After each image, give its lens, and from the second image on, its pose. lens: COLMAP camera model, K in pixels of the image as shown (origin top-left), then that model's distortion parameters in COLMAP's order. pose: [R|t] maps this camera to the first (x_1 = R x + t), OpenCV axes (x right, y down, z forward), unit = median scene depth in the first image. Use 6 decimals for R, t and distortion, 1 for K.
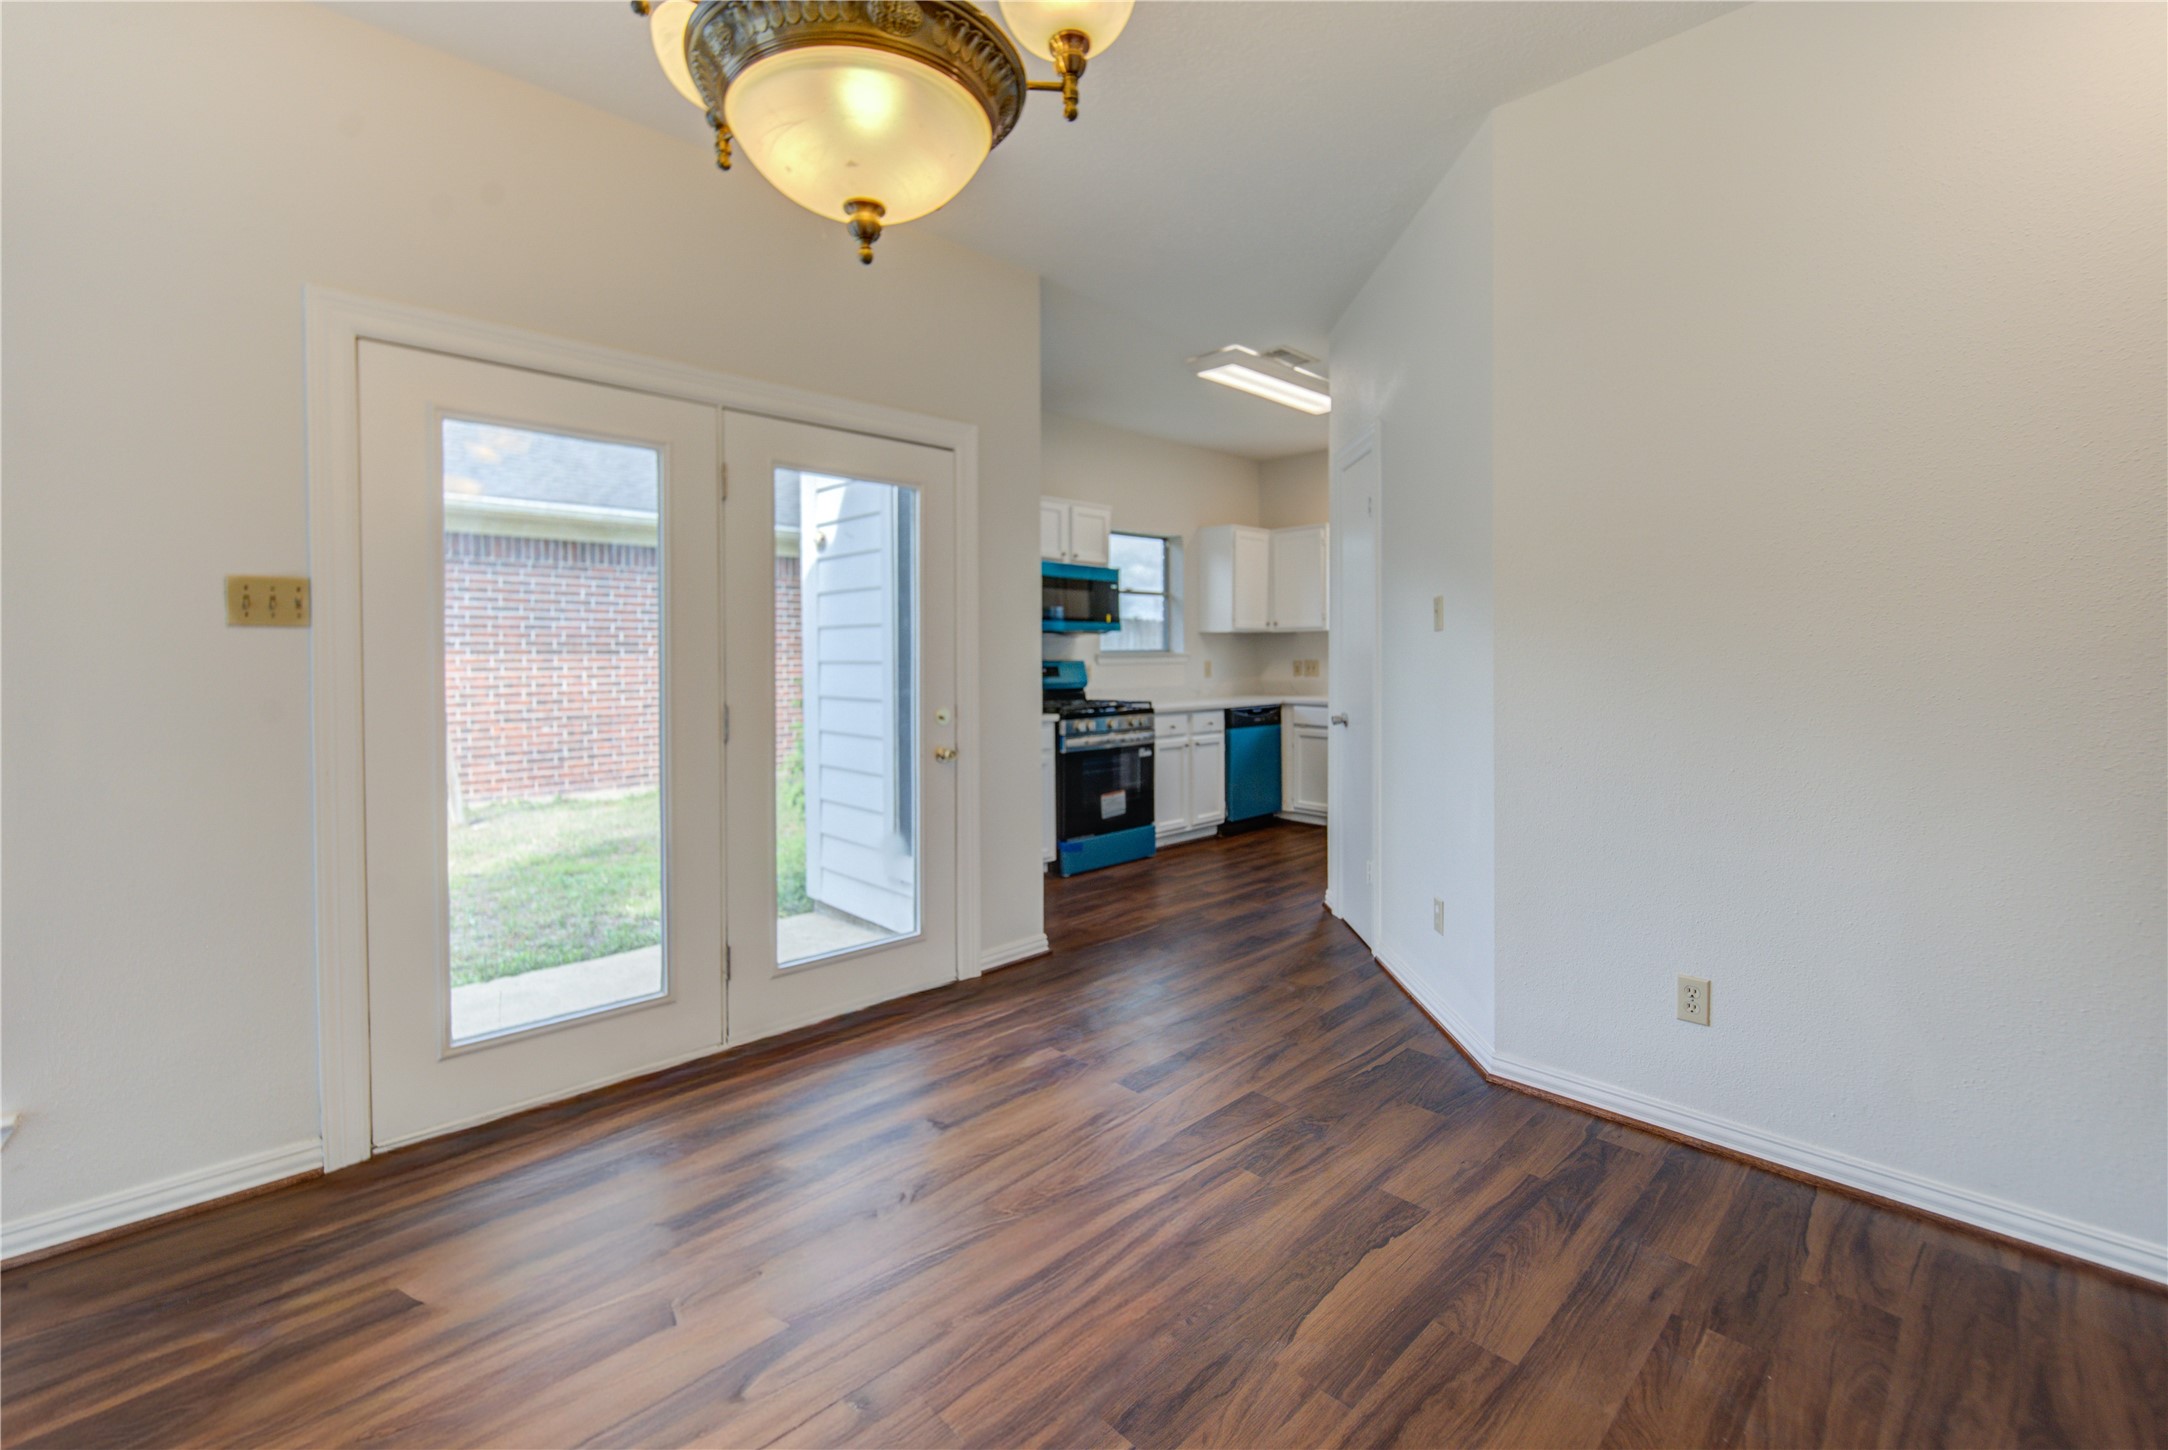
lens RADIAL K [[907.6, 0, 1057.0], [0, 907.6, 693.2], [0, 0, 1]] dist [-0.008271, -0.000506]
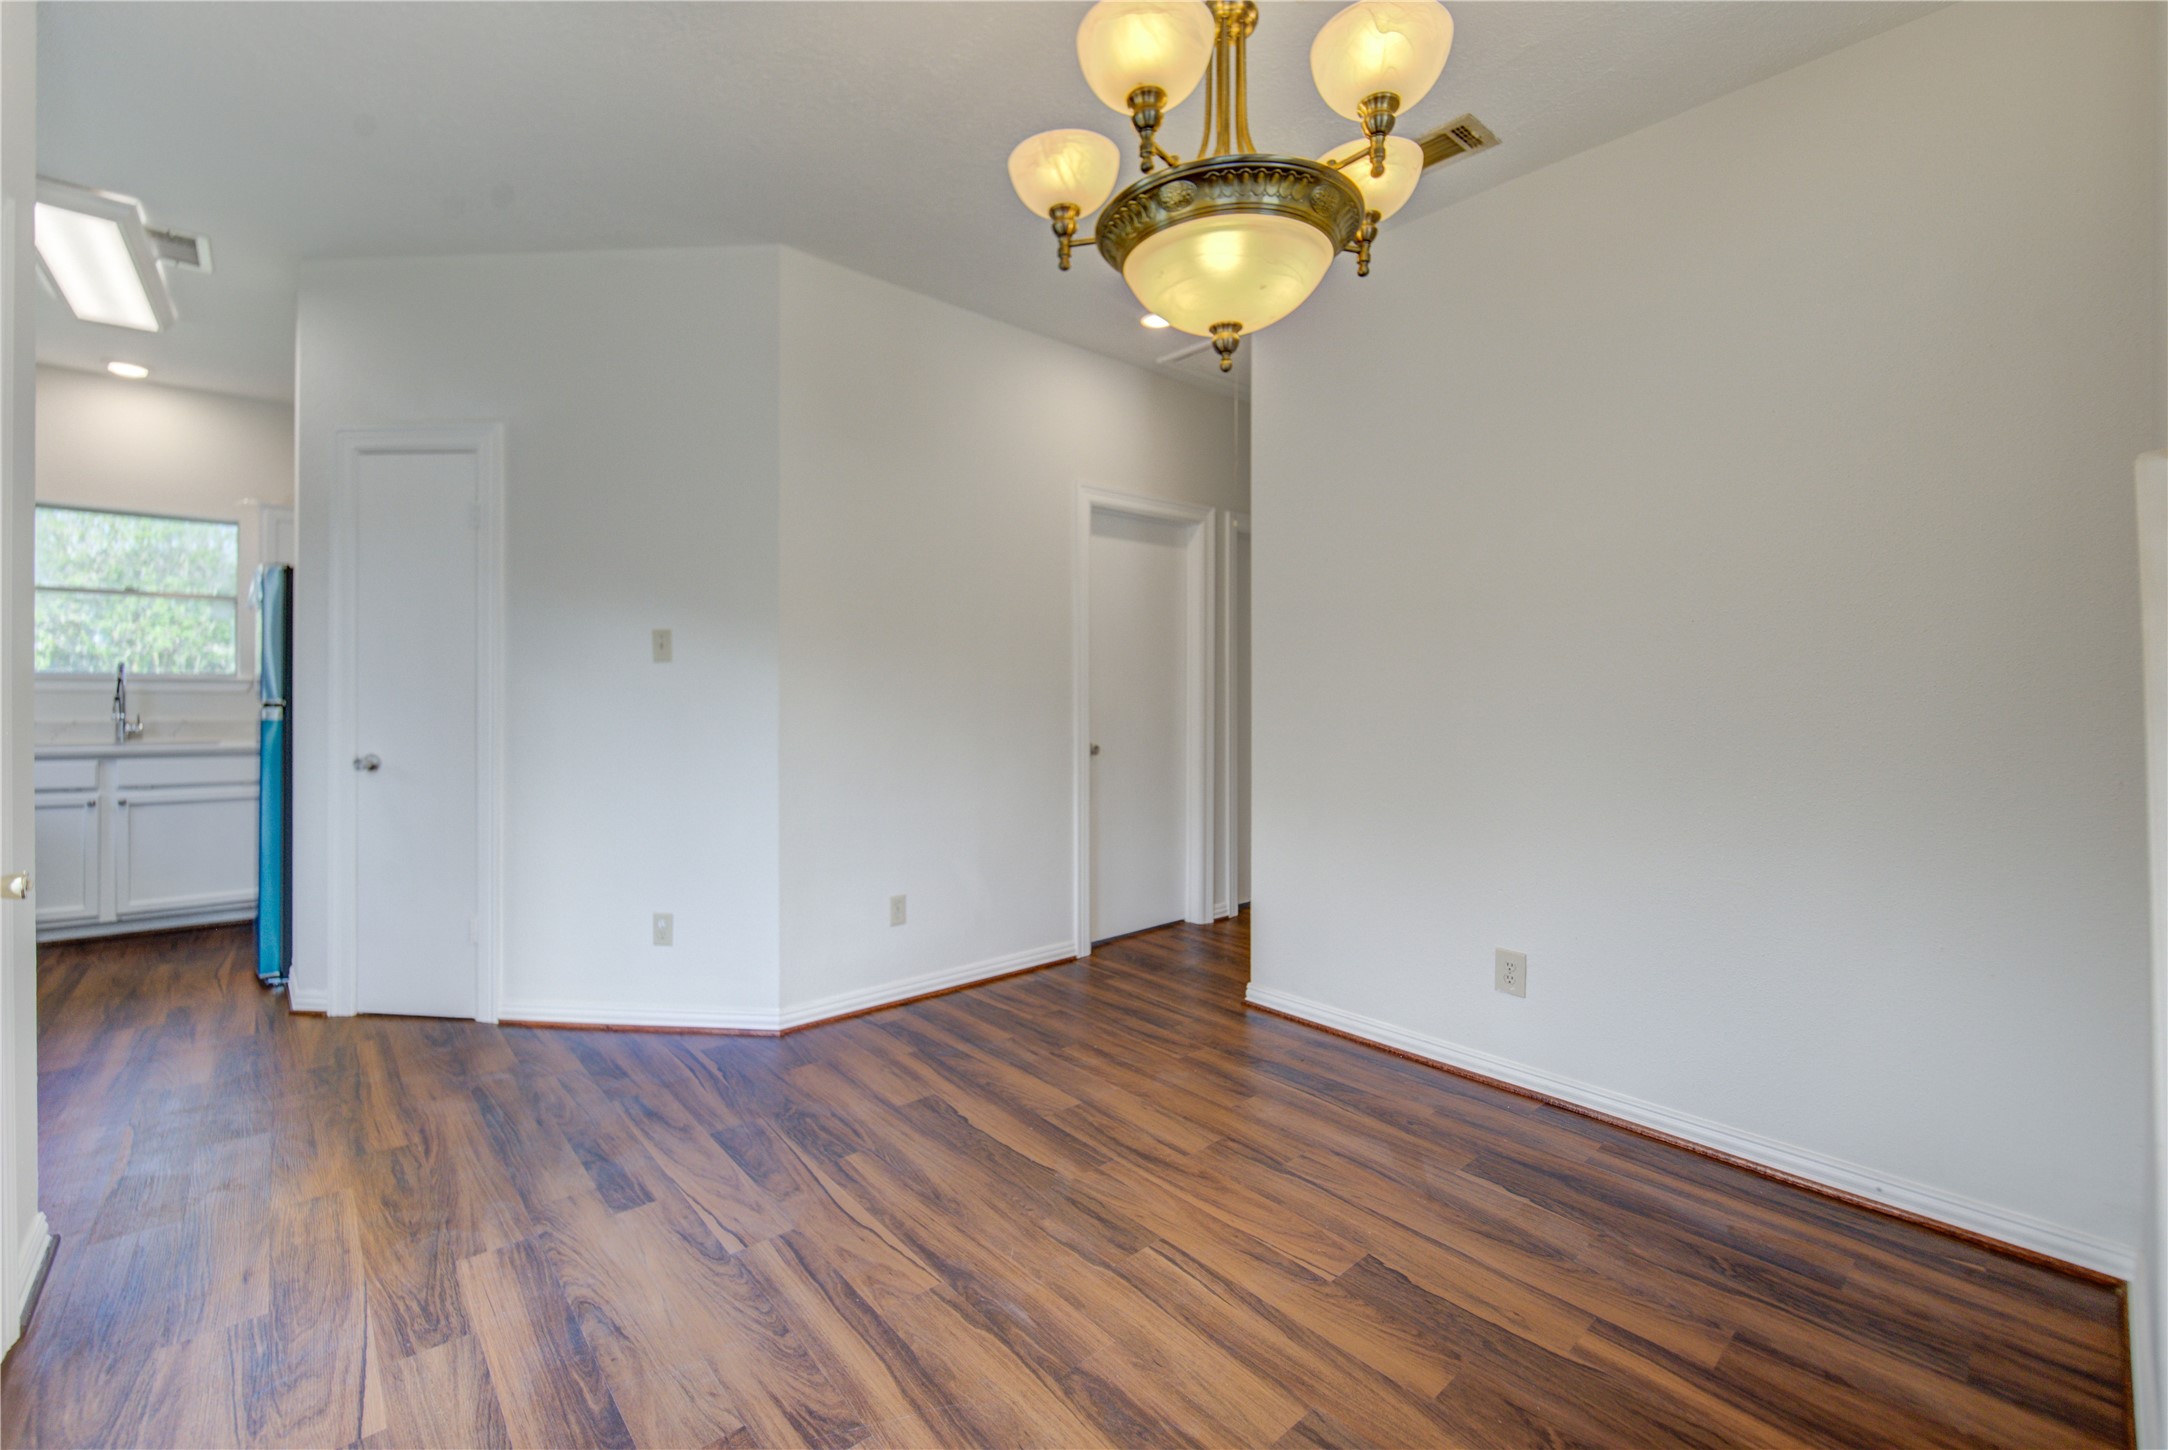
lens RADIAL K [[907.6, 0, 1057.0], [0, 907.6, 693.2], [0, 0, 1]] dist [-0.008271, -0.000506]
pose [[0.043501, 0.001532, 0.999052, -0.368217], [0.034743, 0.999392, -0.003046, -0.005174], [-0.998449, 0.034843, 0.043421, 0.293292]]
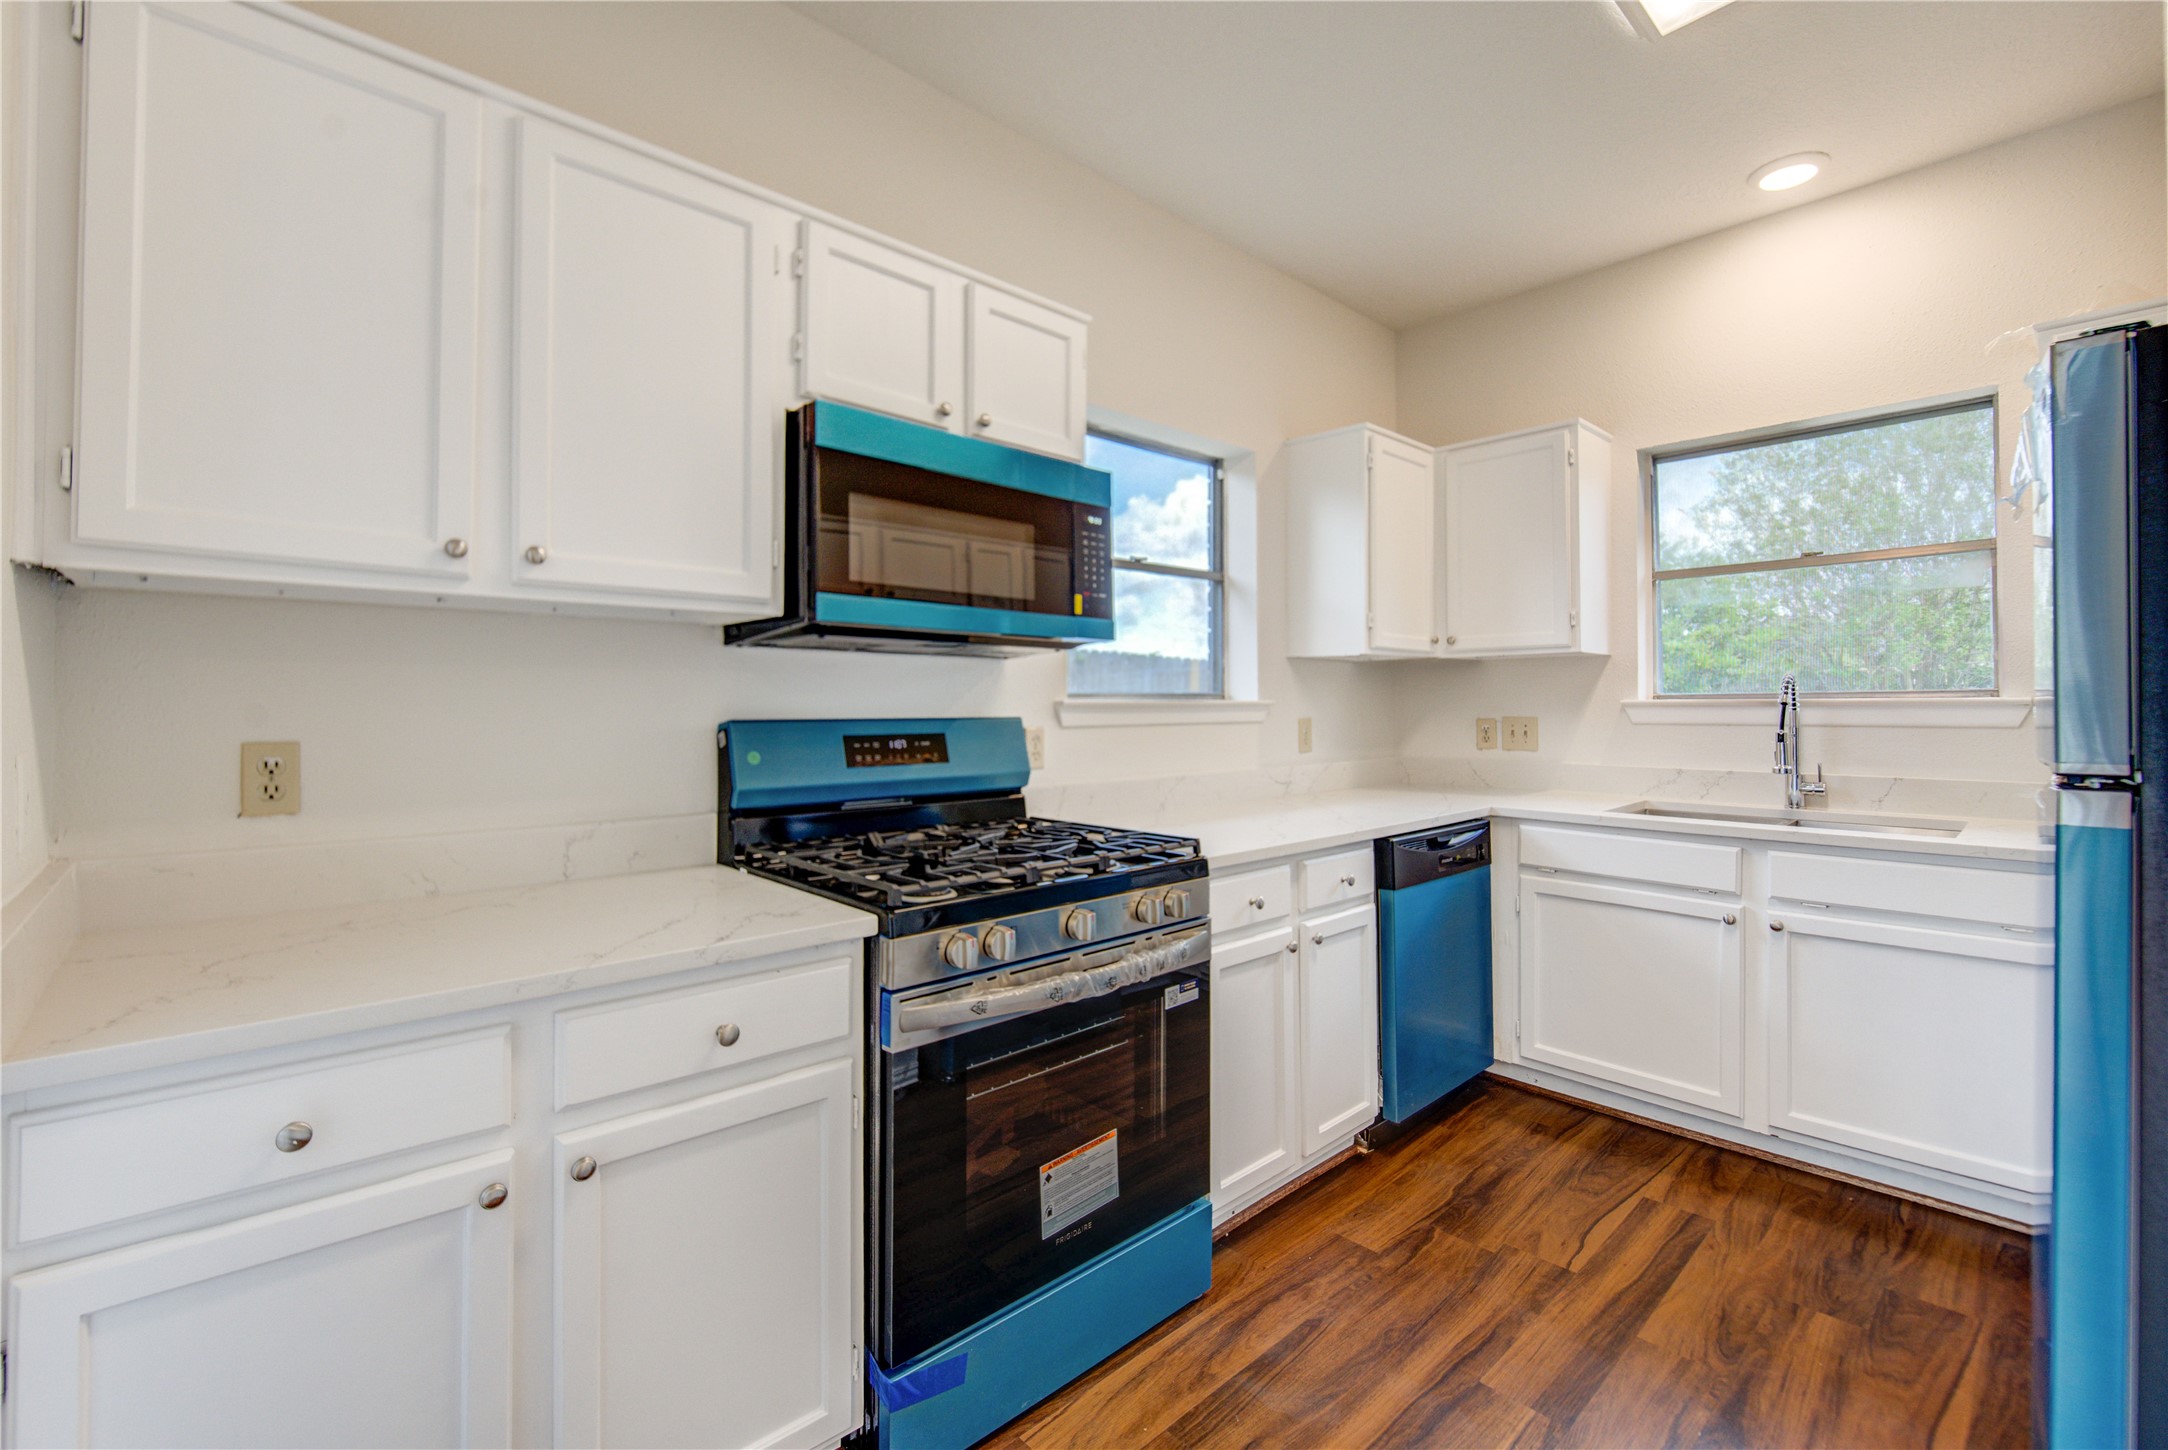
lens RADIAL K [[934.0, 0, 1055.4], [0, 934.0, 710.6], [0, 0, 1]] dist [-0.001213, -0.000163]
pose [[0.999873, 0.001617, -0.015853, 0.060425], [-0.002310, 0.999039, -0.043763, -0.025607], [0.015767, 0.043794, 0.998916, 0.705675]]
